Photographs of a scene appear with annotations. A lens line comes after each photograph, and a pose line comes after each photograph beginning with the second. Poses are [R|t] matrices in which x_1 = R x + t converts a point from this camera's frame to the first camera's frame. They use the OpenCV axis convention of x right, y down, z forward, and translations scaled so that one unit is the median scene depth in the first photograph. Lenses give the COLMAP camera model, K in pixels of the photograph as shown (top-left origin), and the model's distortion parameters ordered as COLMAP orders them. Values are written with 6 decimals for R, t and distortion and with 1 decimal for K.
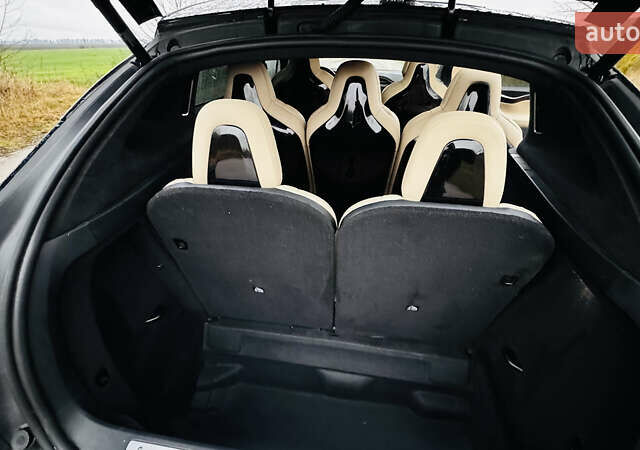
lens RADIAL K [[323.3, 0, 316.3], [0, 323.3, 224.3], [0, 0, 1]] dist [0.000402, 0.000335]
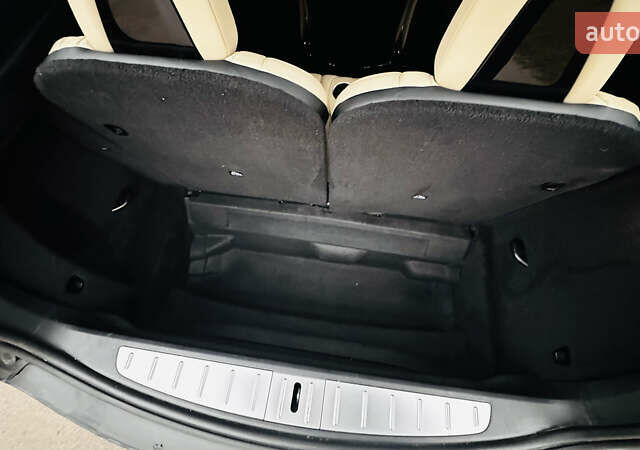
lens RADIAL K [[323.3, 0, 316.3], [0, 323.3, 224.3], [0, 0, 1]] dist [0.000402, 0.000335]
pose [[0.999934, -0.008597, -0.007559, 0.030205], [0.011288, 0.850120, 0.526468, -0.113931], [0.001900, -0.526519, 0.850161, 0.219338]]
